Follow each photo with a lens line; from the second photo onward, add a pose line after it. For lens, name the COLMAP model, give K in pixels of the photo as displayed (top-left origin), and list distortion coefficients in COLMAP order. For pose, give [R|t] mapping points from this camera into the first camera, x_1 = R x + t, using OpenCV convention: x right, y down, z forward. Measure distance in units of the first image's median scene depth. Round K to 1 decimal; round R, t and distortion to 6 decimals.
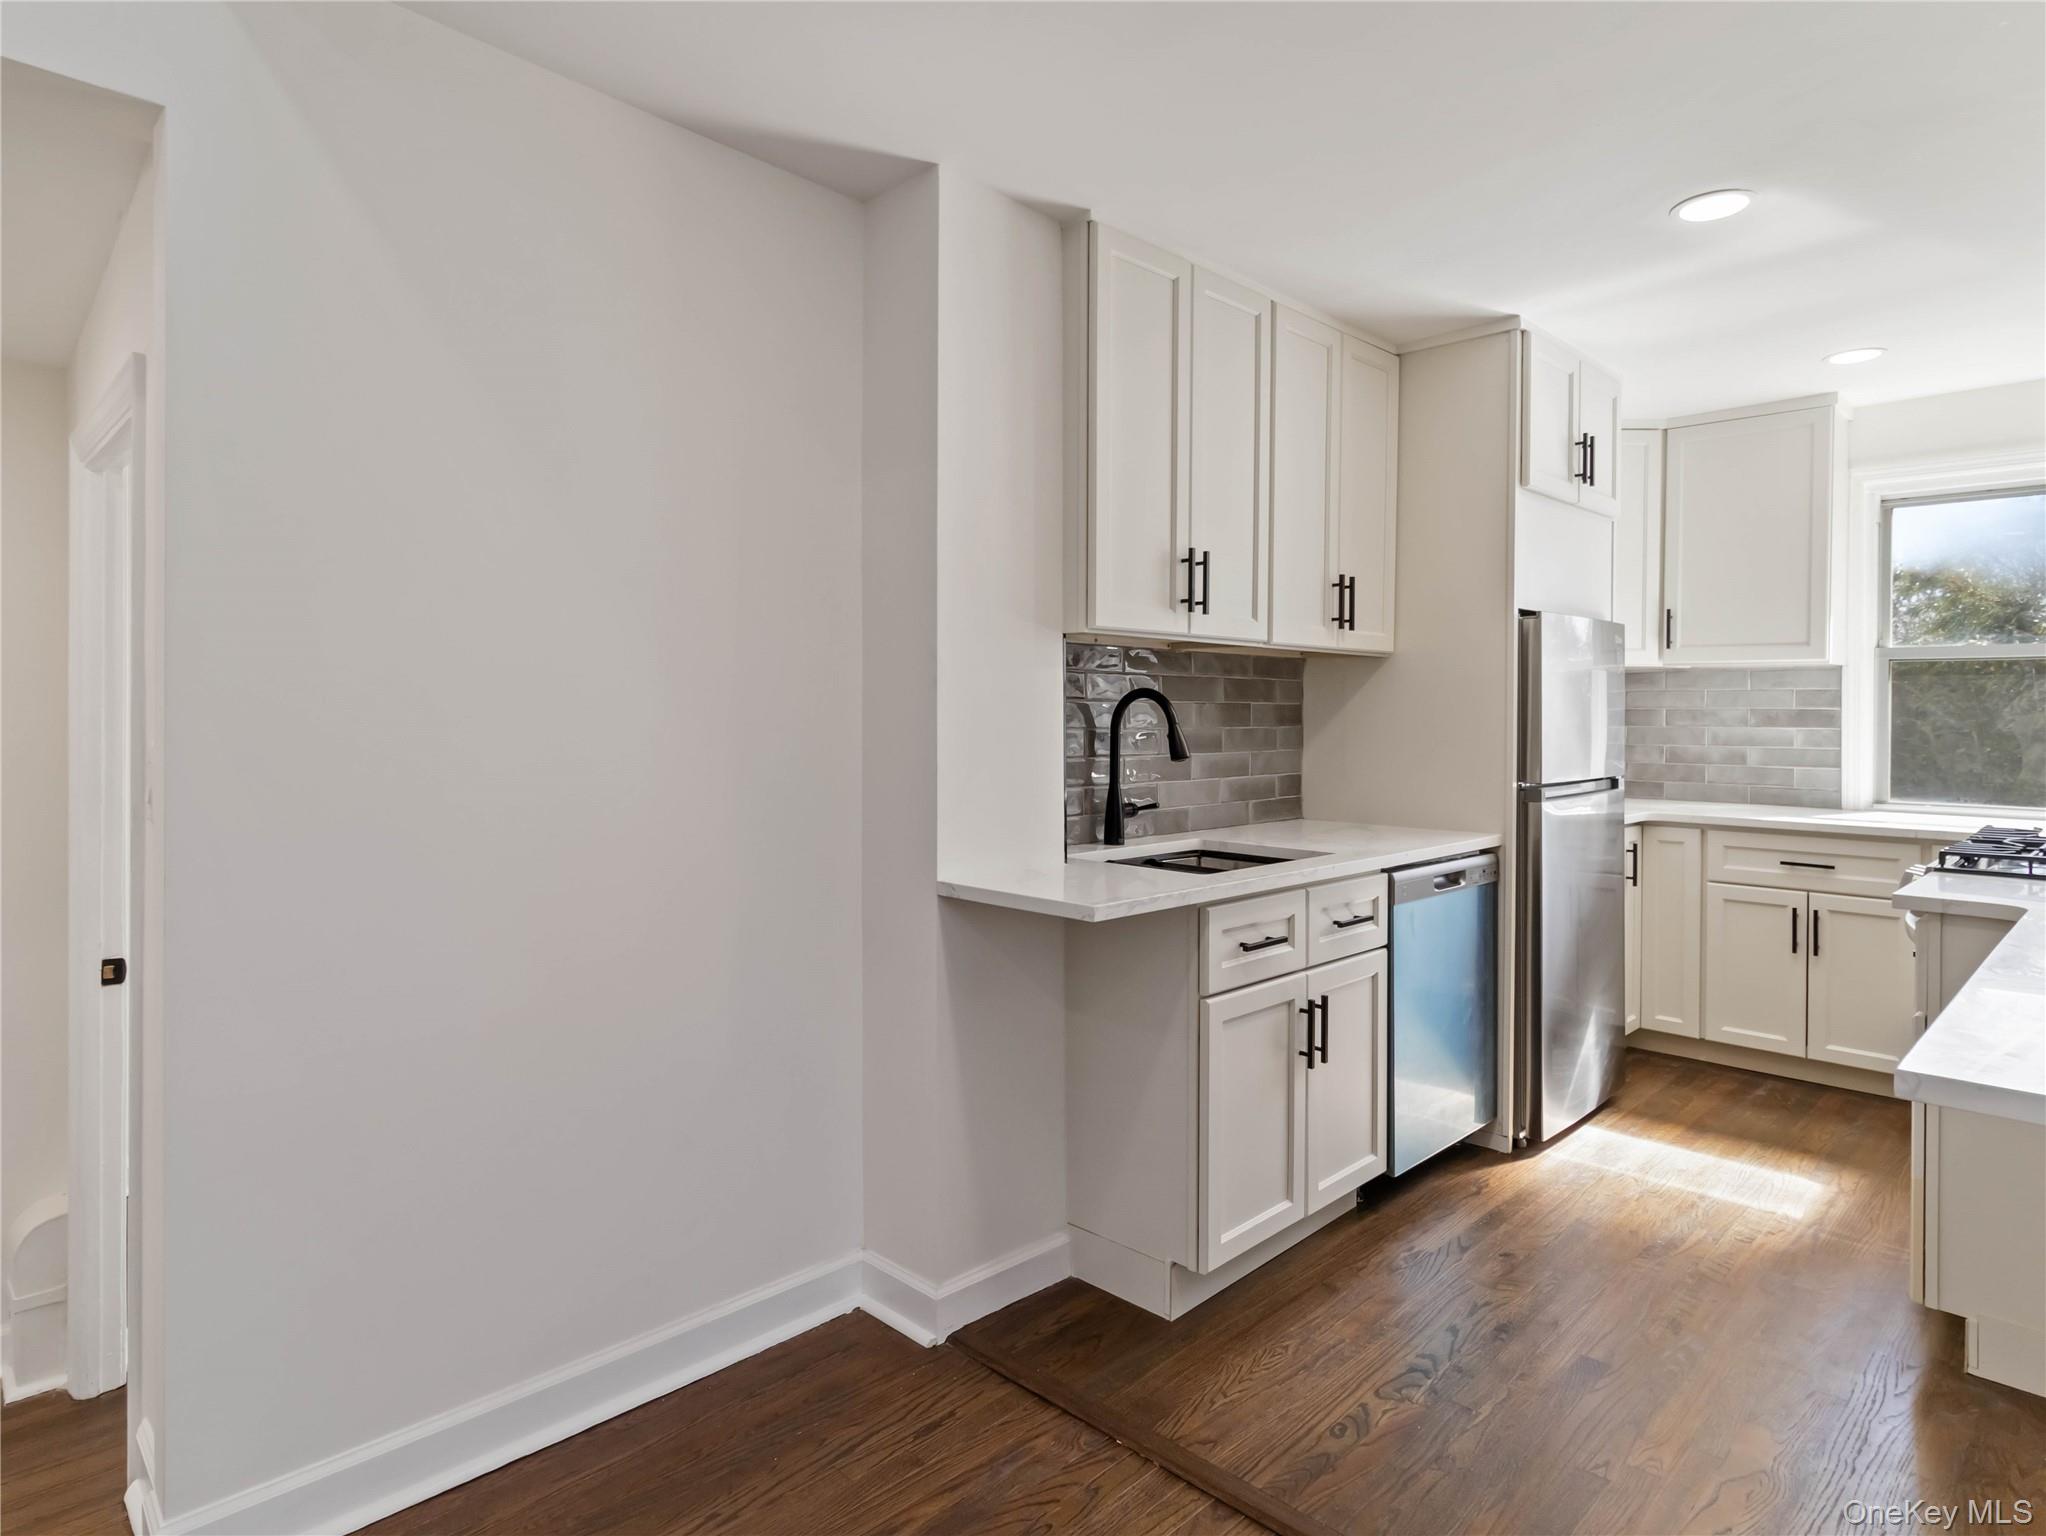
lens RADIAL K [[1153.6, 0, 1021.7], [0, 1153.6, 716.8], [0, 0, 1]] dist [-0.000902, -0.000425]
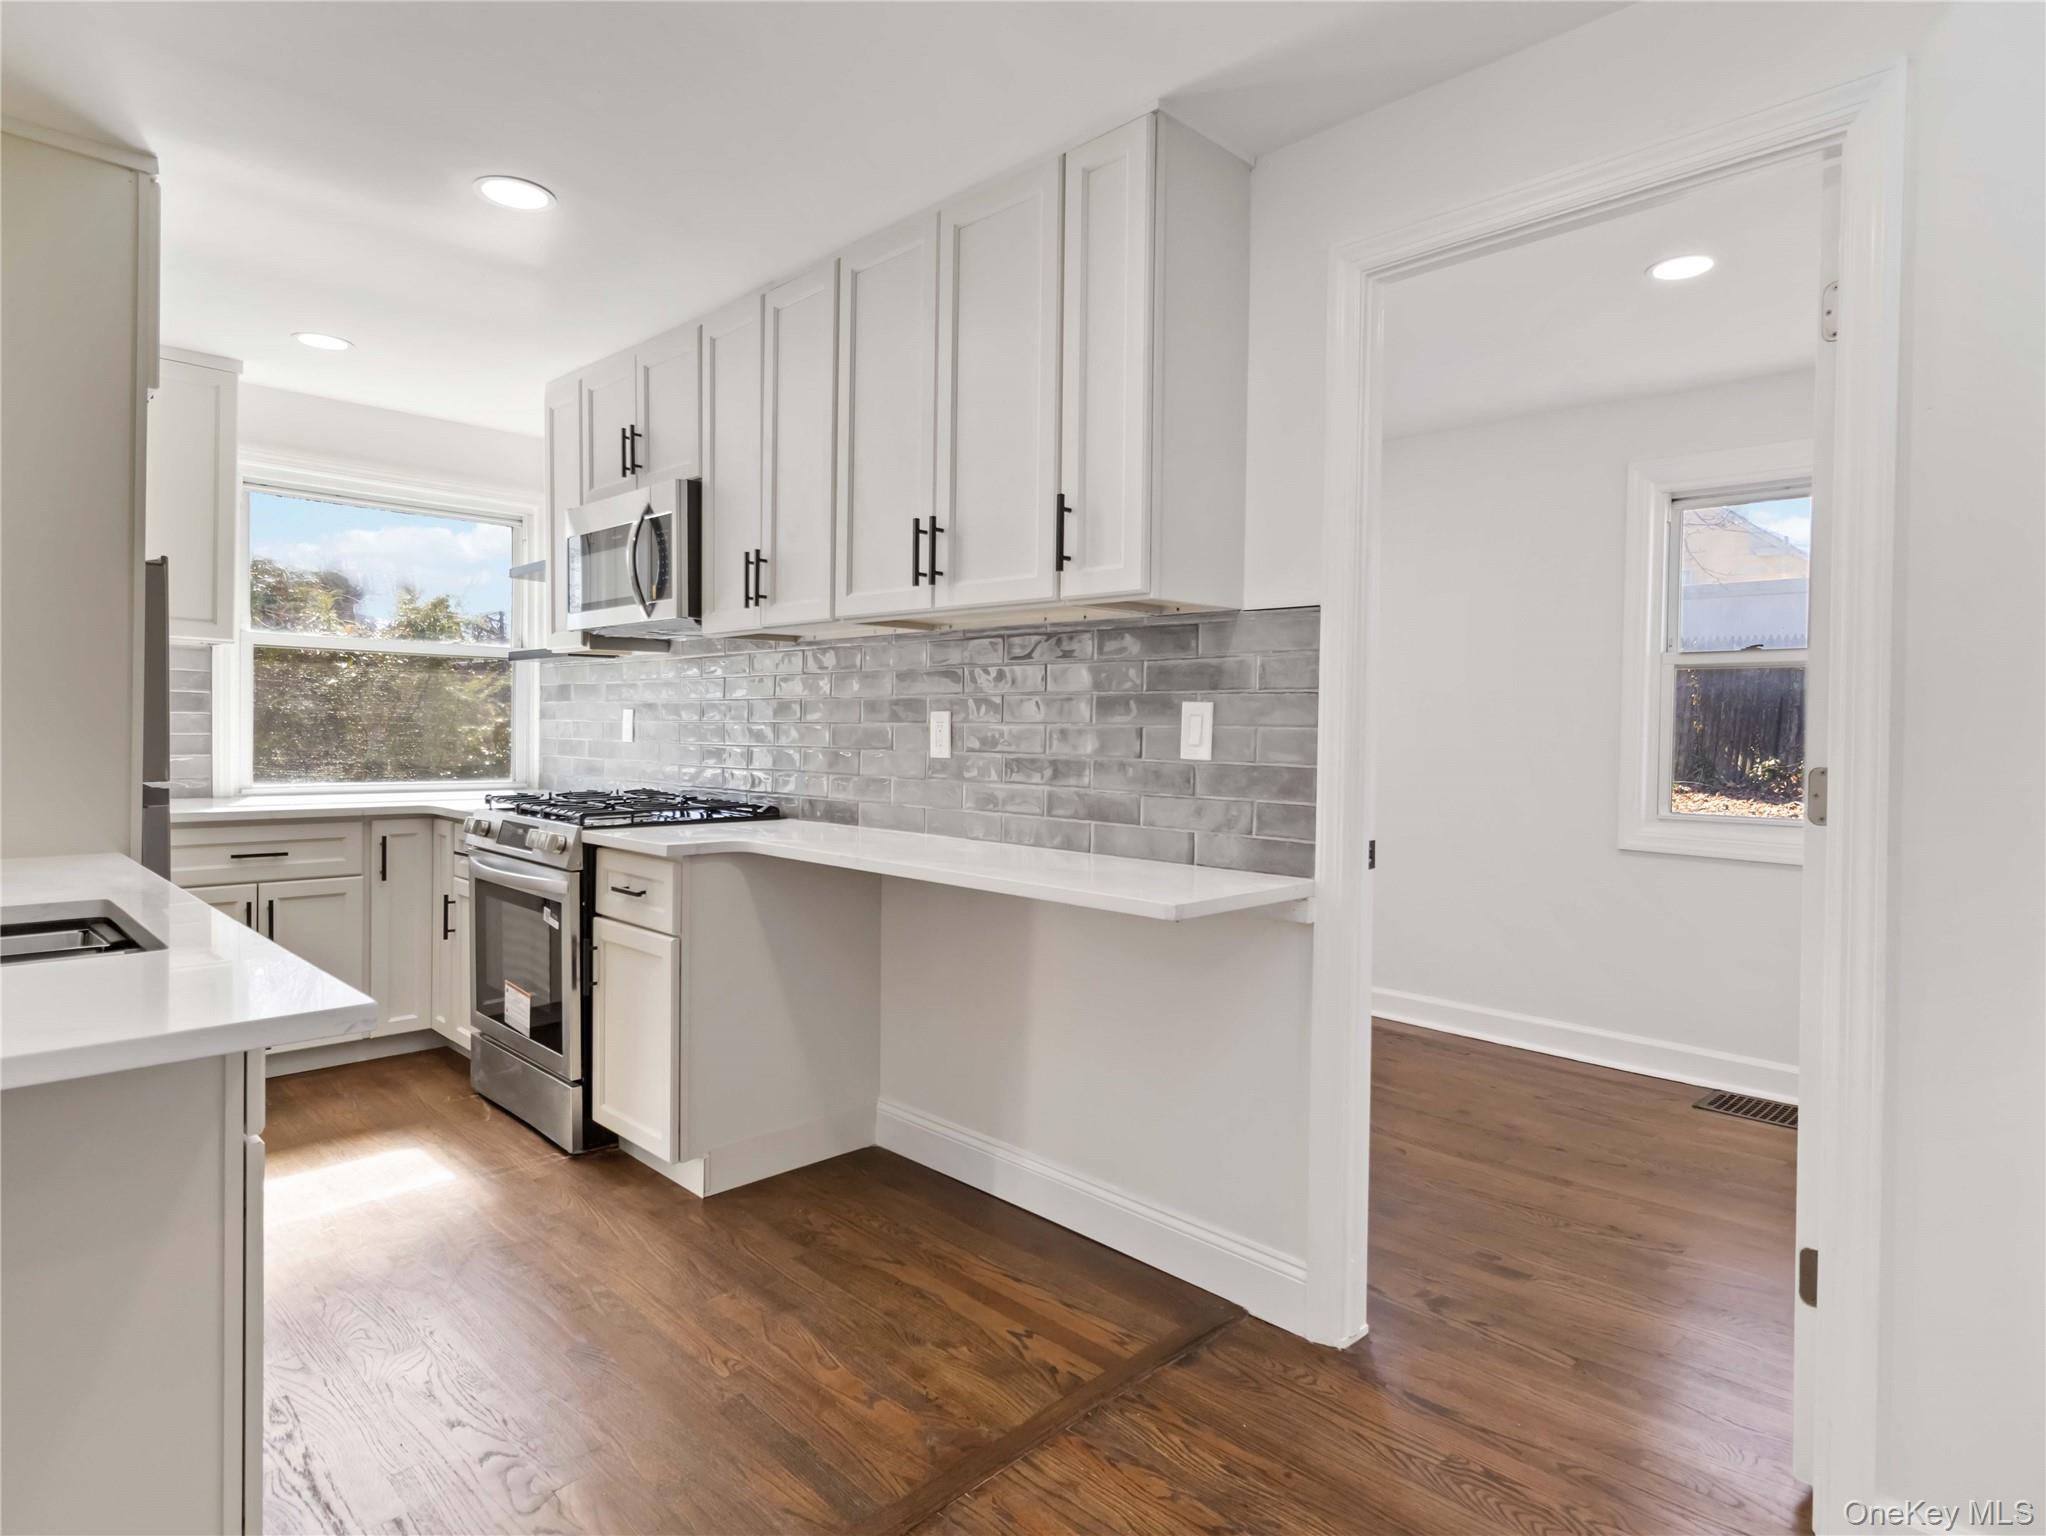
lens RADIAL K [[1157.2, 0, 1061.7], [0, 1157.2, 733.8], [0, 0, 1]] dist [-0.000306, -0.000647]
pose [[-0.015168, -0.021573, 0.999652, -0.291957], [-0.008278, 0.999736, 0.021449, 0.001874], [-0.999851, -0.007949, -0.015342, 0.353650]]
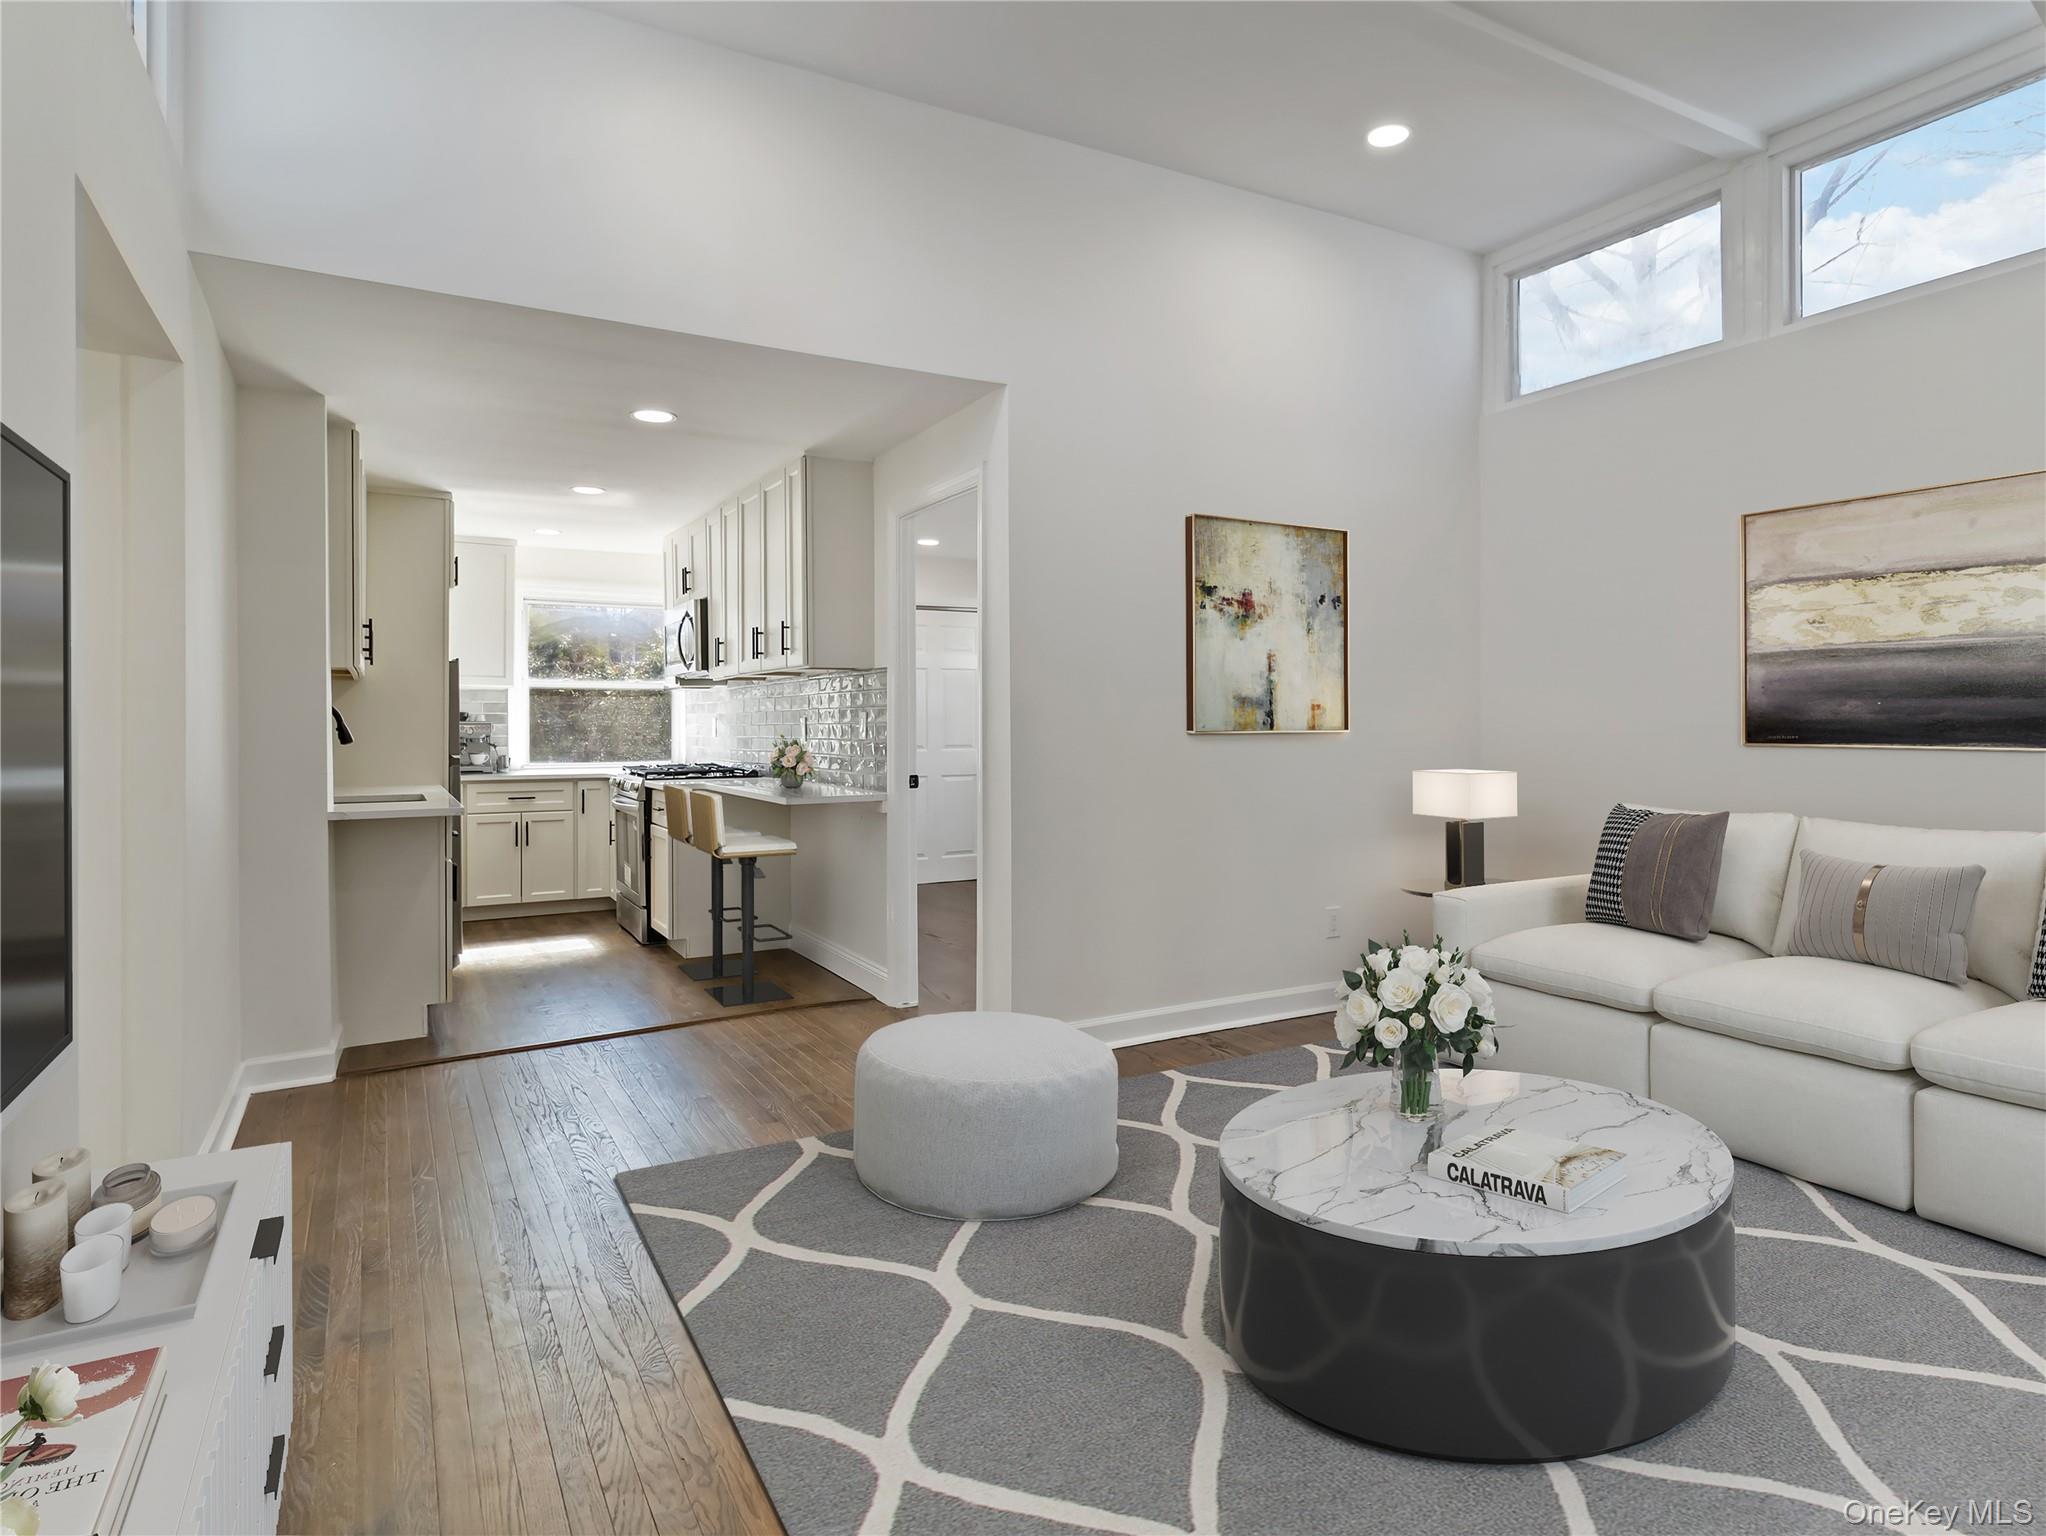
lens RADIAL K [[1153.6, 0, 1021.7], [0, 1153.6, 716.8], [0, 0, 1]] dist [-0.000902, -0.000425]
pose [[0.267894, -0.013176, 0.963358, -0.889282], [0.015810, 0.999832, 0.009279, -0.005699], [-0.963319, 0.012745, 0.268057, -0.266595]]
